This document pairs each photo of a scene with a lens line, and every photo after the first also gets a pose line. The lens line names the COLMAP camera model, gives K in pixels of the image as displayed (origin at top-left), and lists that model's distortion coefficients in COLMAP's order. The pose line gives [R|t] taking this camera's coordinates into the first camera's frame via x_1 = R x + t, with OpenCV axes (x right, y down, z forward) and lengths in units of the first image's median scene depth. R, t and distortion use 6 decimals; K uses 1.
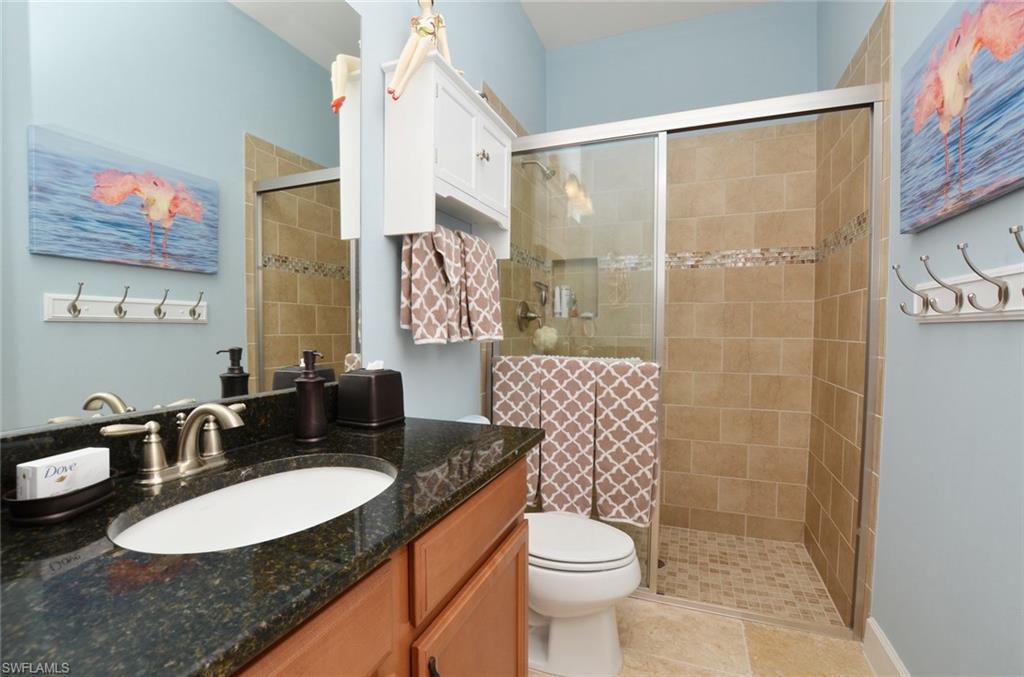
lens RADIAL K [[463.2, 0, 513.0], [0, 463.2, 340.6], [0, 0, 1]] dist [-0.028943, 0.001243]
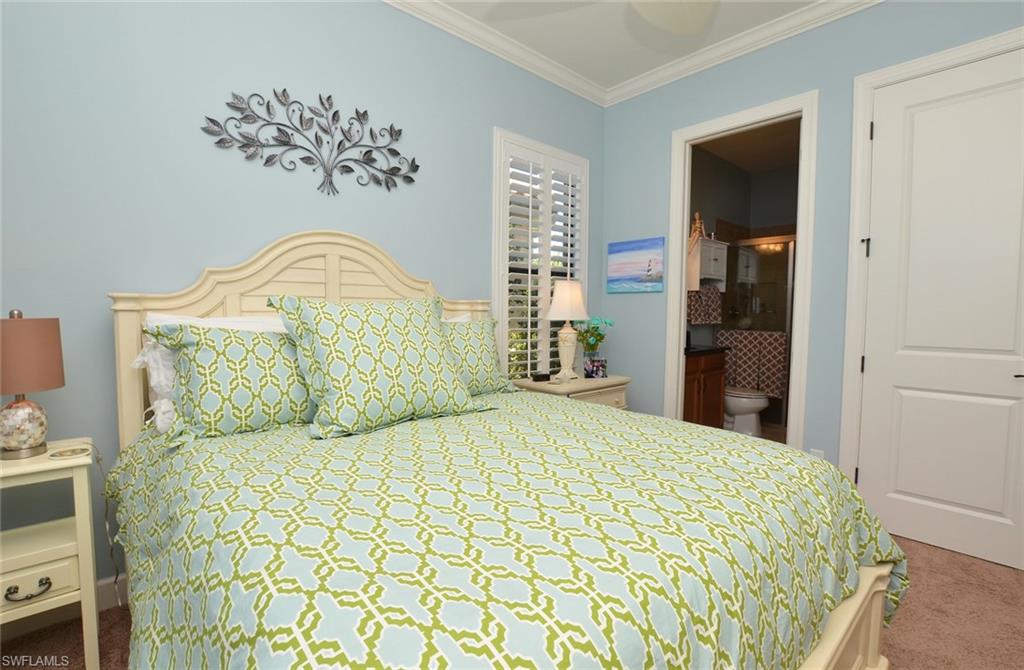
lens RADIAL K [[463.2, 0, 512.3], [0, 463.2, 338.5], [0, 0, 1]] dist [-0.028943, 0.001243]
pose [[0.895343, 0.029512, -0.444398, 0.079195], [-0.017833, 0.999378, 0.030440, 0.025278], [0.445020, -0.019329, 0.895312, -1.858205]]
